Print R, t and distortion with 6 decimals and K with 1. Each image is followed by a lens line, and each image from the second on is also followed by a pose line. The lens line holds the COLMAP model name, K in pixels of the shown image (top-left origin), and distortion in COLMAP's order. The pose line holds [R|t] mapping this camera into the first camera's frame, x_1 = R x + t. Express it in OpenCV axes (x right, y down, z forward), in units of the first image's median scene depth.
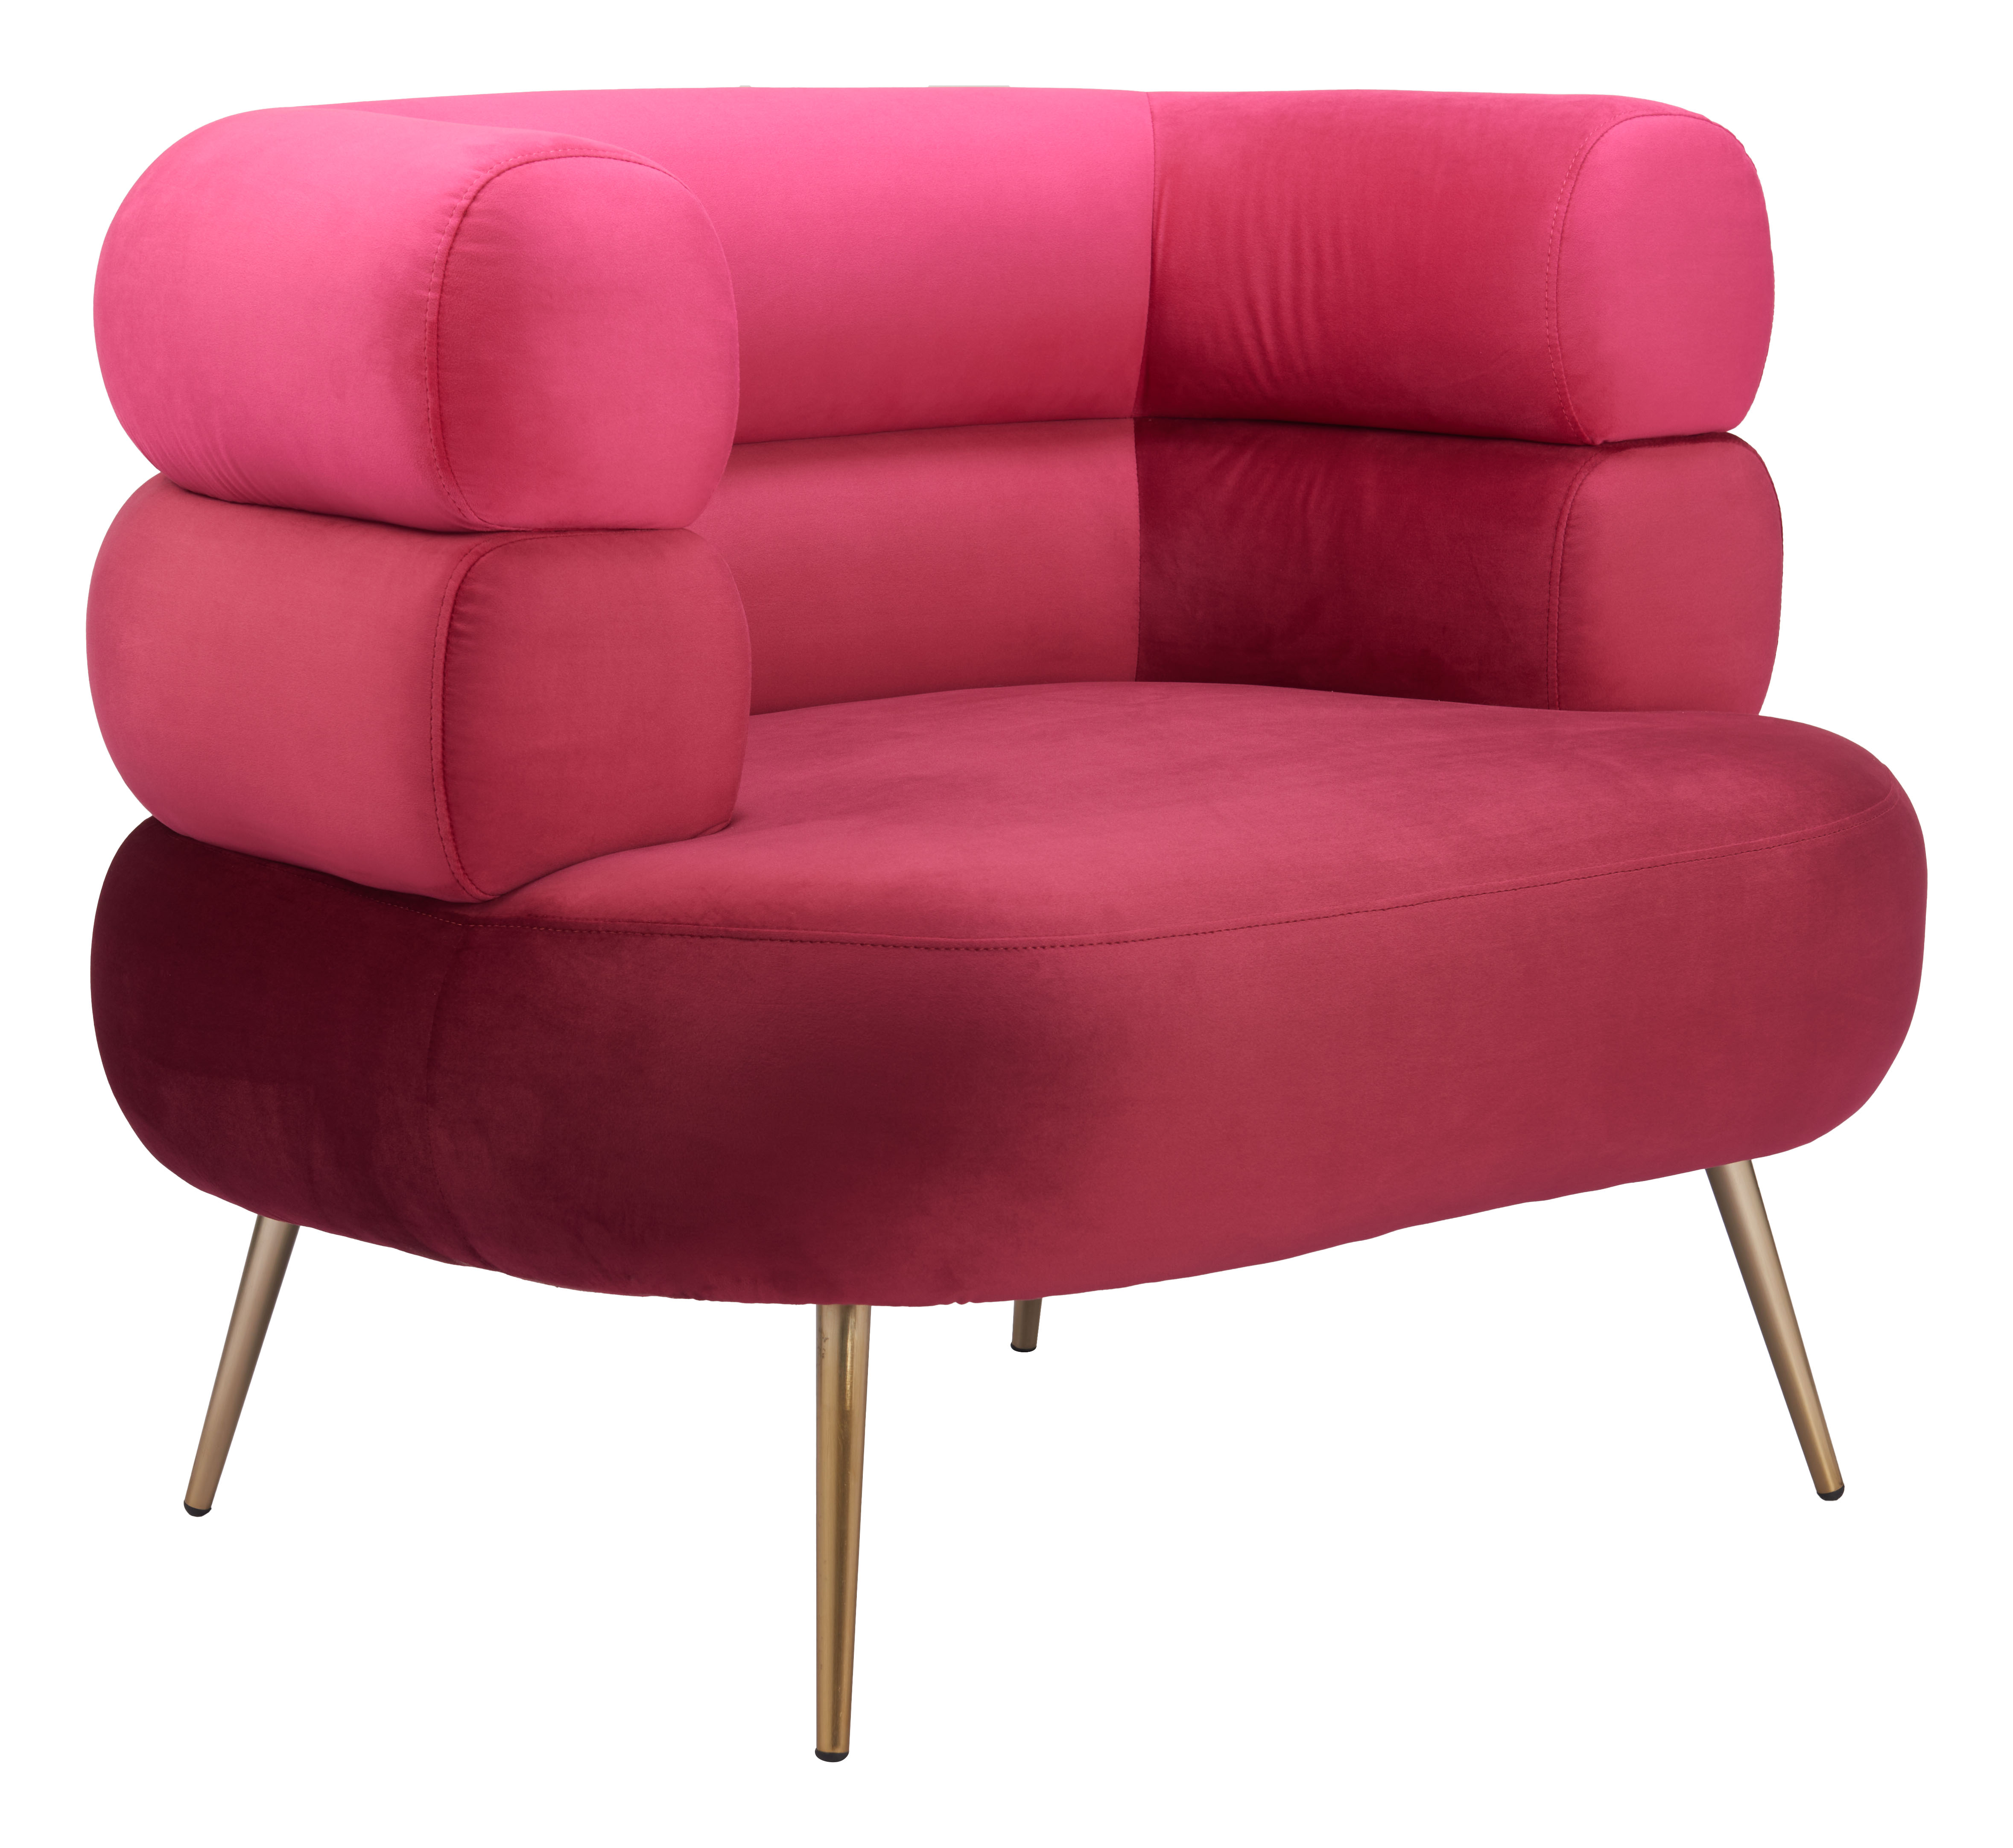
lens RADIAL K [[4756.6, 0, 900.8], [0, 4756.6, 924.0], [0, 0, 1]] dist [0.073152, 0.145335]
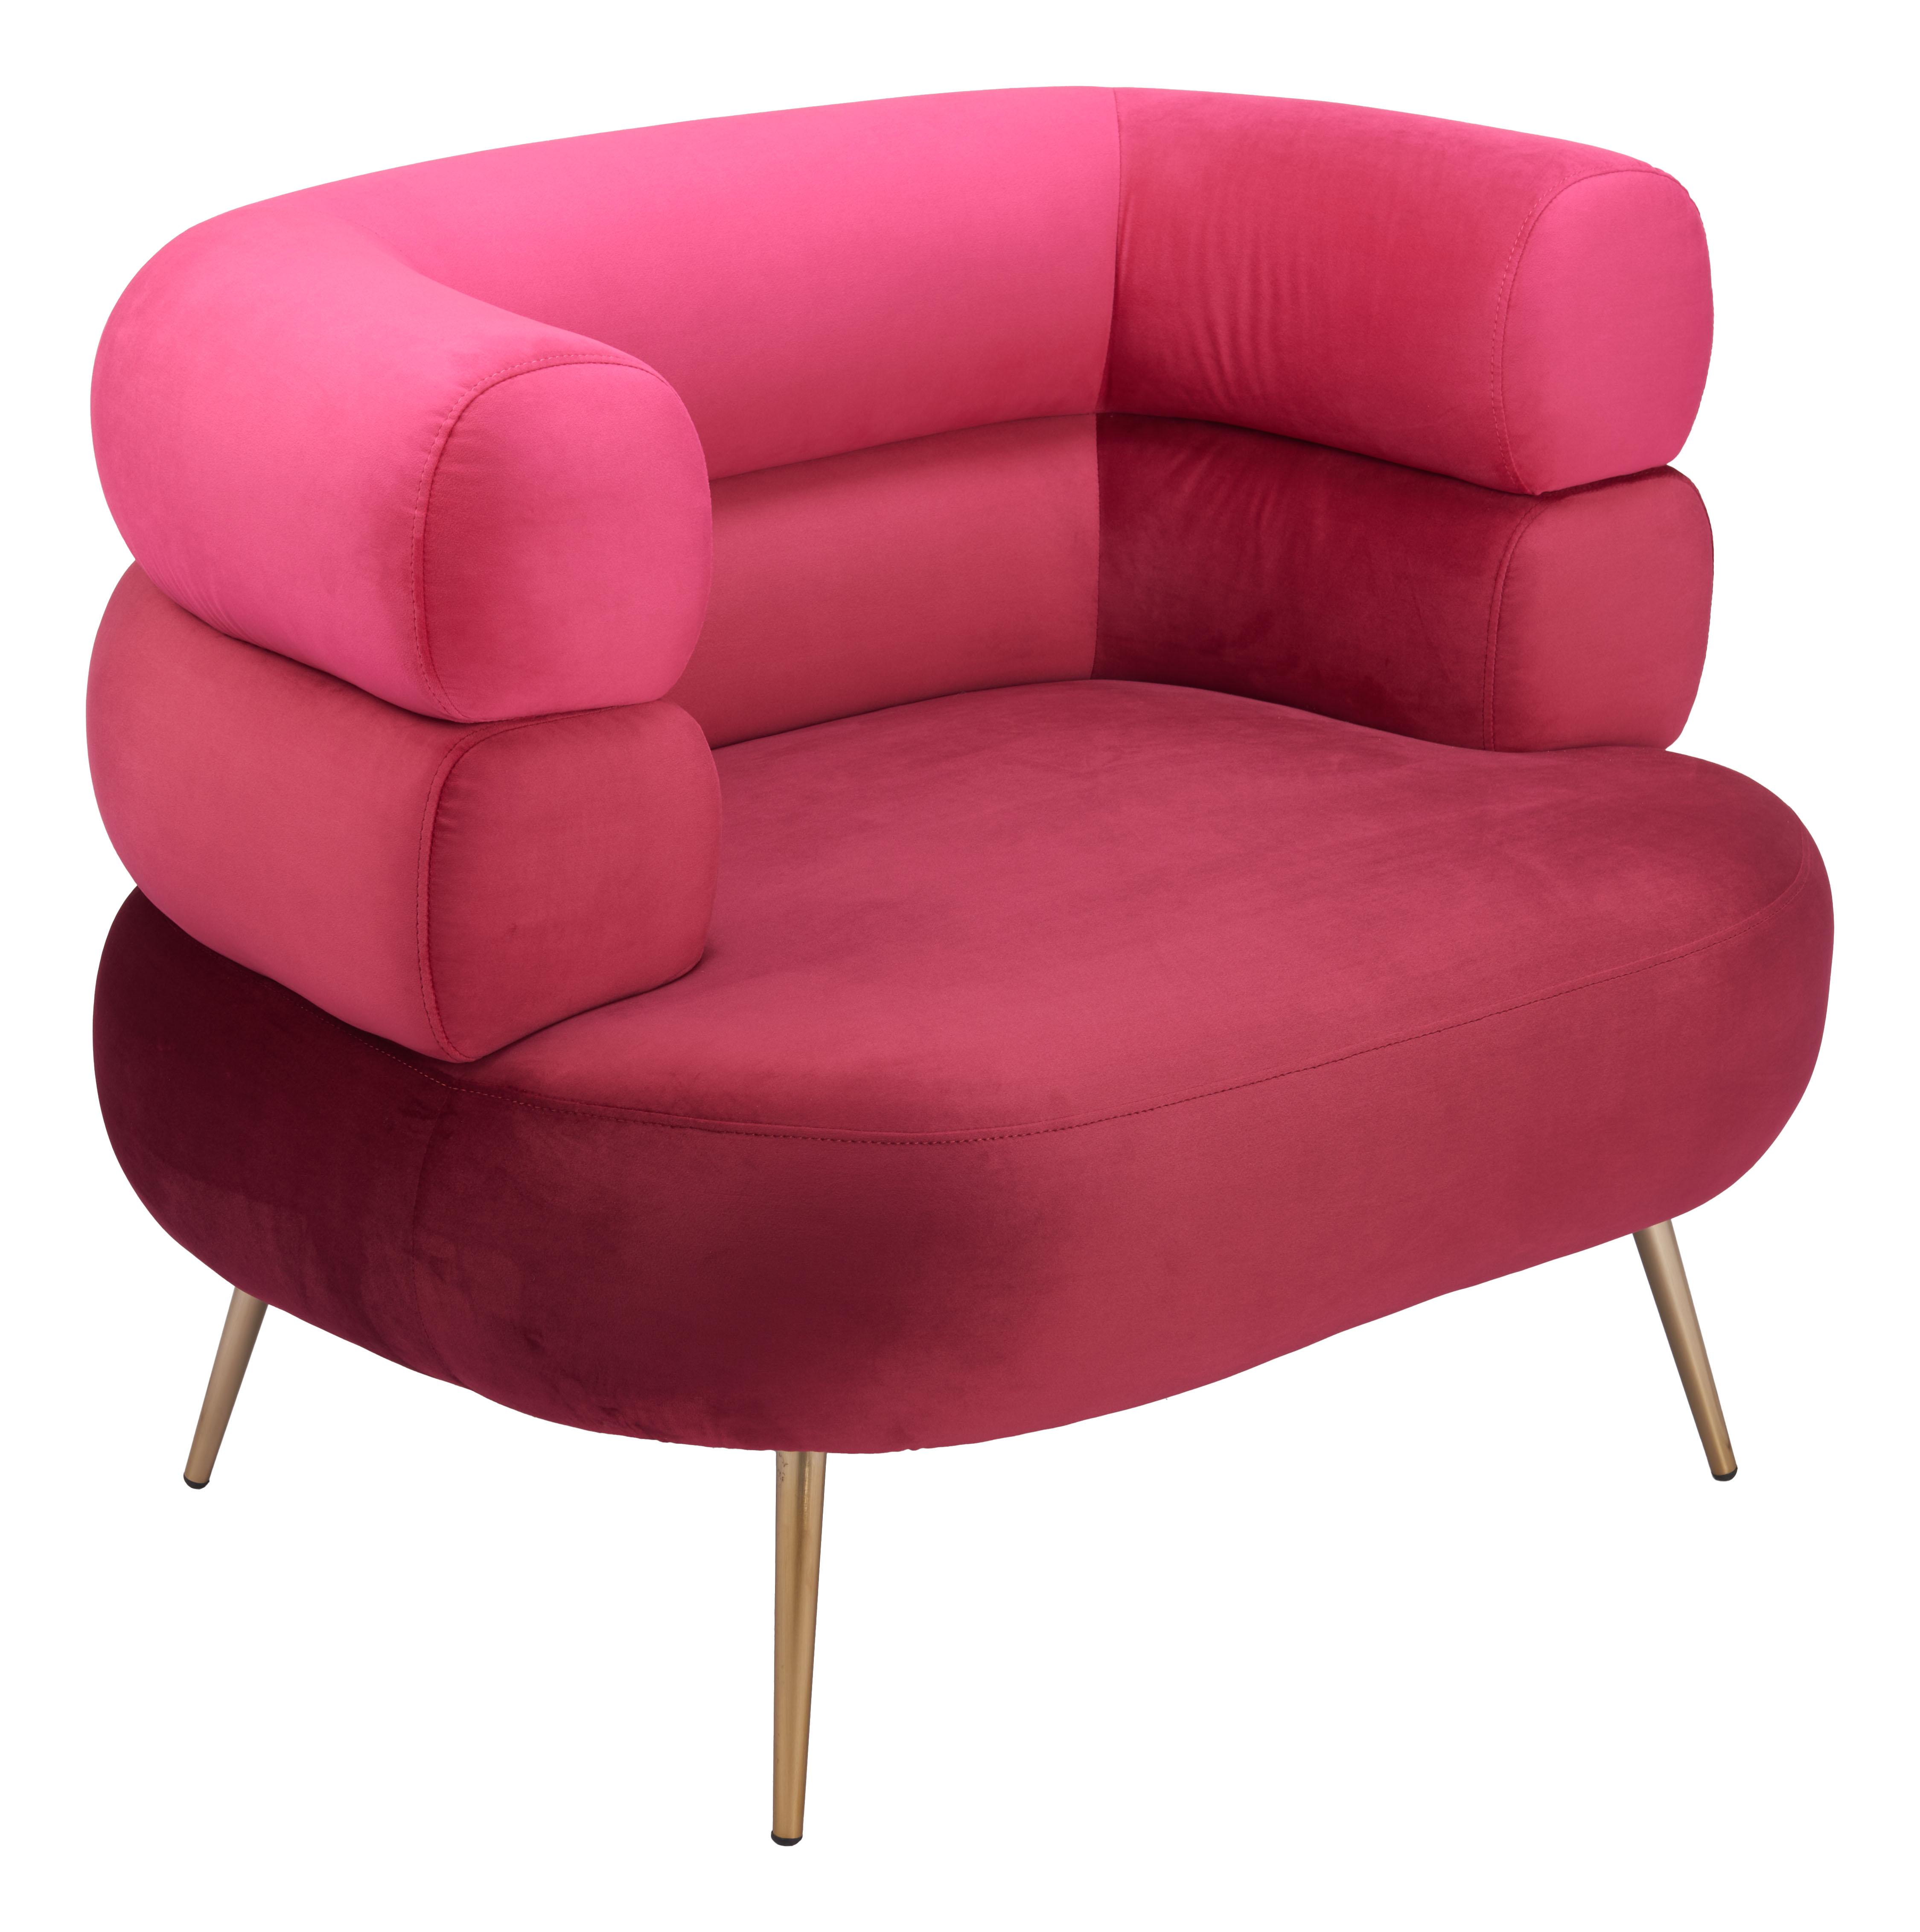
lens RADIAL K [[4651.7, 0, 960.0], [0, 4651.7, 966.0], [0, 0, 1]] dist [0.066325, 0.312832]
pose [[0.999737, 0.012913, 0.018935, 0.002153], [-0.015203, 0.991878, 0.126278, -0.150795], [-0.017151, -0.126533, 0.991814, -0.026245]]
